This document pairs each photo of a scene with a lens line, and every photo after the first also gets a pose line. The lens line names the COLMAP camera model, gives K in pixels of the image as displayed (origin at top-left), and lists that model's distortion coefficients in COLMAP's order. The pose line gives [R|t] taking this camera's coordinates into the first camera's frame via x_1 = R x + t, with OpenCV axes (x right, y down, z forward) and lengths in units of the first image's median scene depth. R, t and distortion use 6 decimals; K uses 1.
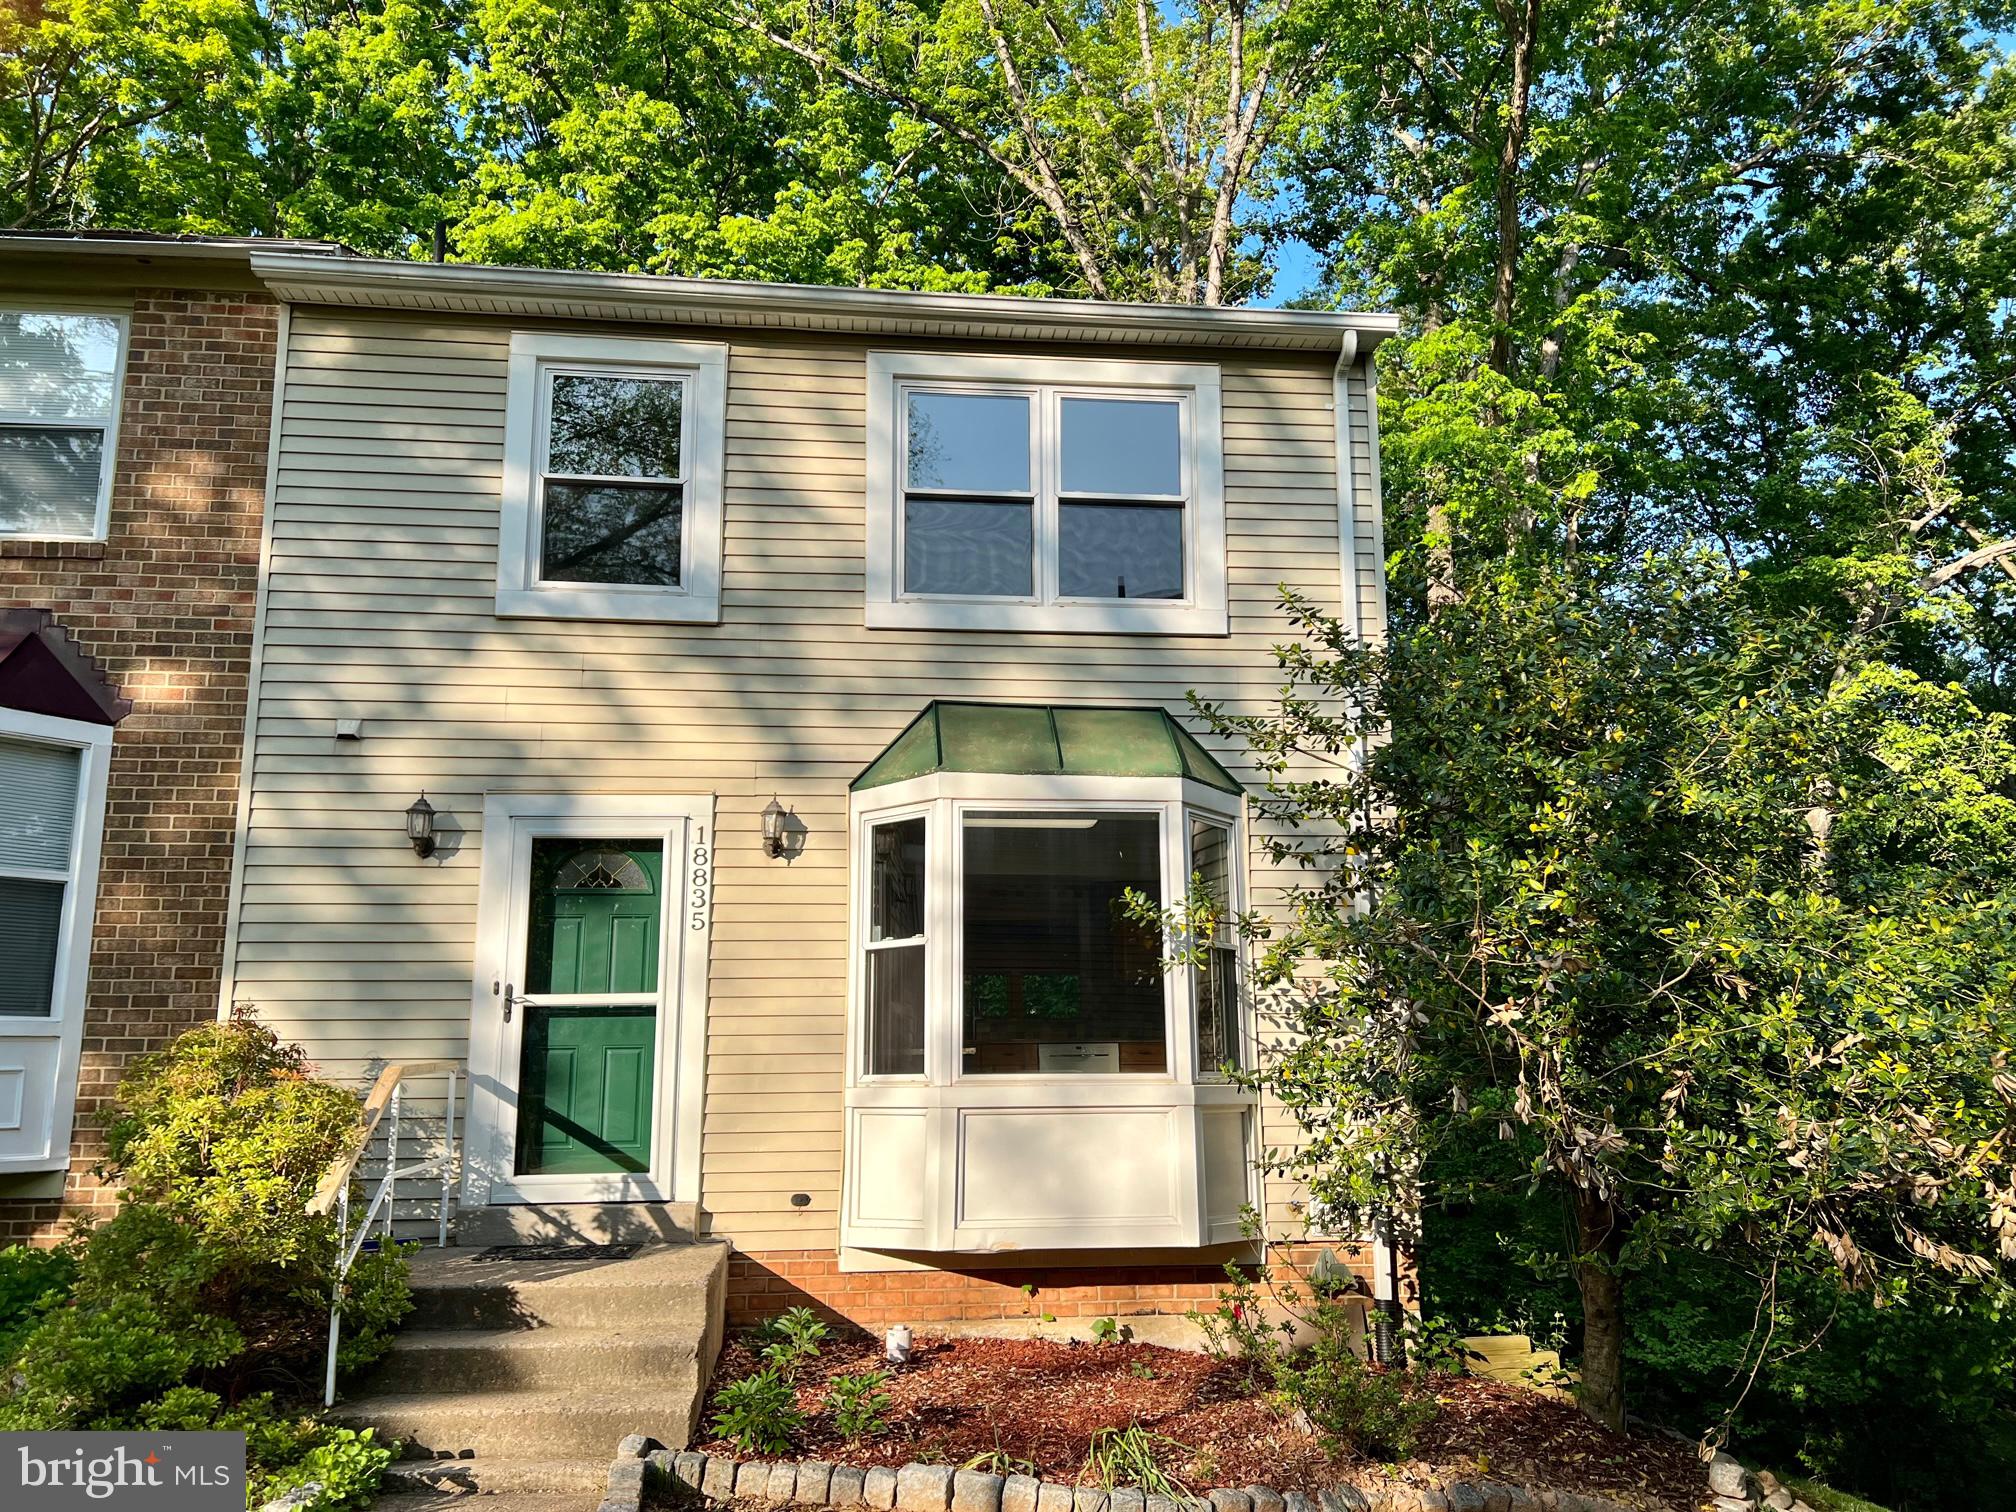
lens RADIAL K [[1511.0, 0, 1015.8], [0, 1511.0, 767.2], [0, 0, 1]] dist [0.061743, -0.066671]
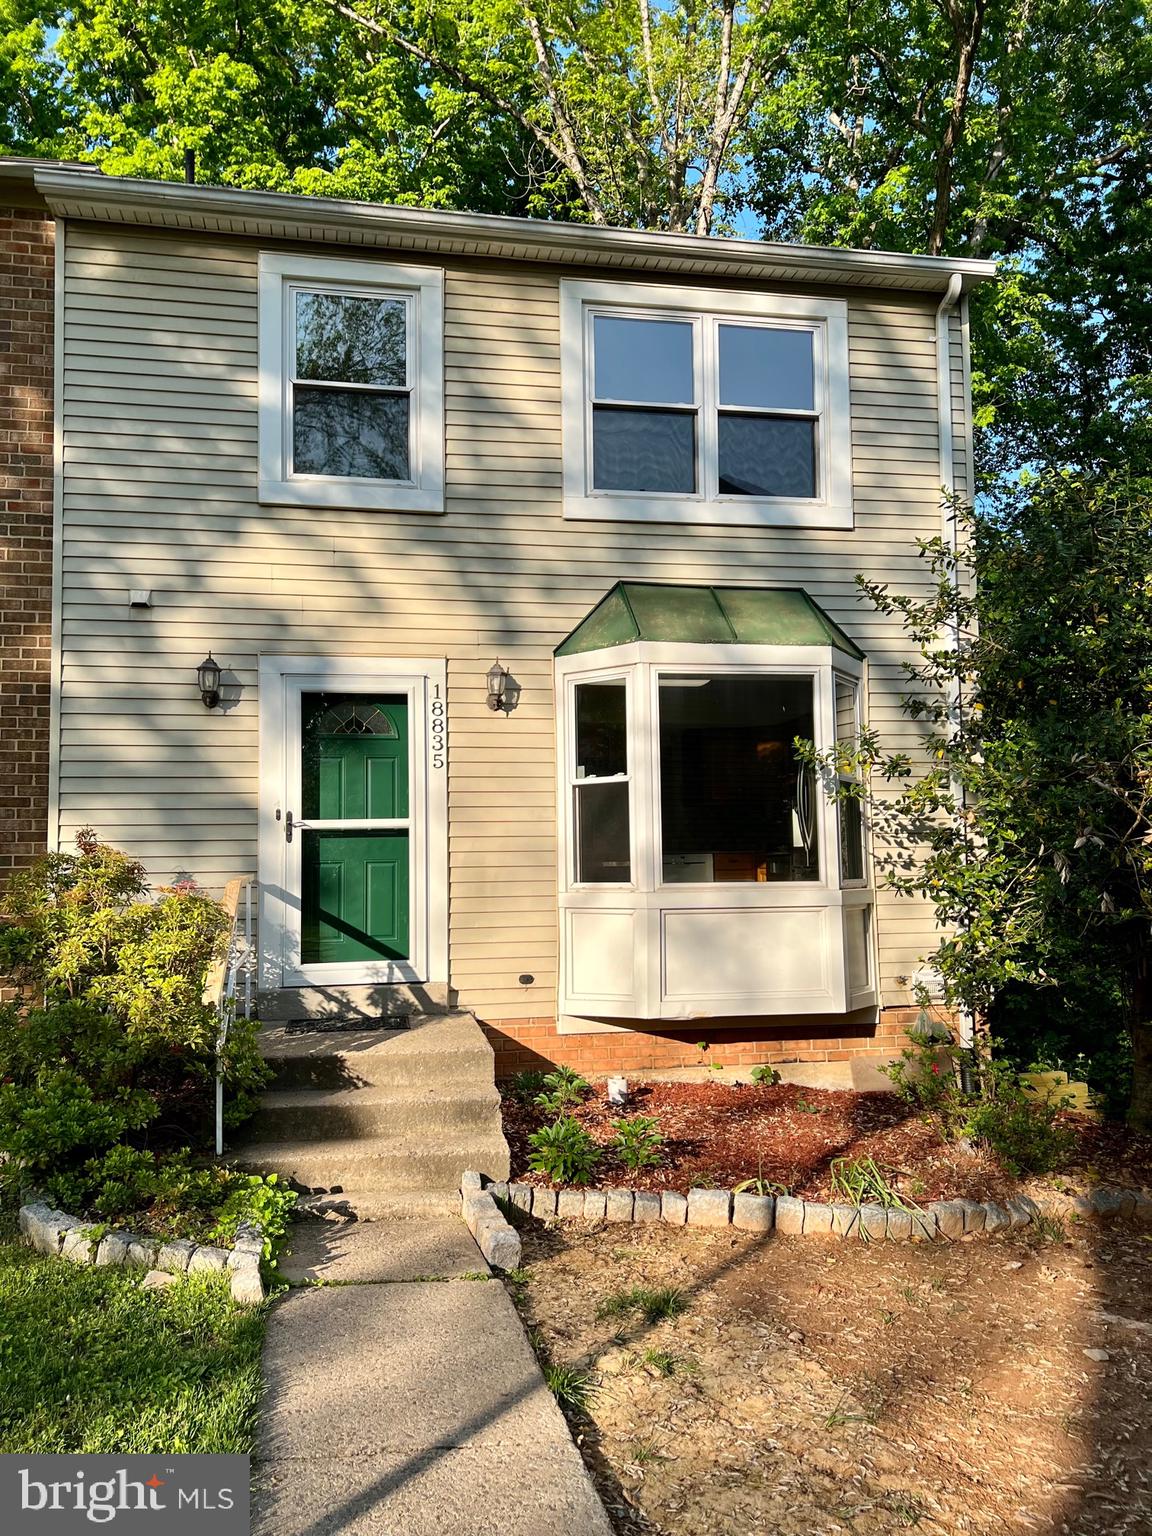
lens RADIAL K [[1151.2, 0, 569.4], [0, 1151.2, 776.0], [0, 0, 1]] dist [0.061743, -0.066671]
pose [[0.997064, -0.000061, 0.076576, -0.166824], [-0.009278, 0.992536, 0.121600, -0.001024], [-0.076012, -0.121954, 0.989621, 0.063248]]
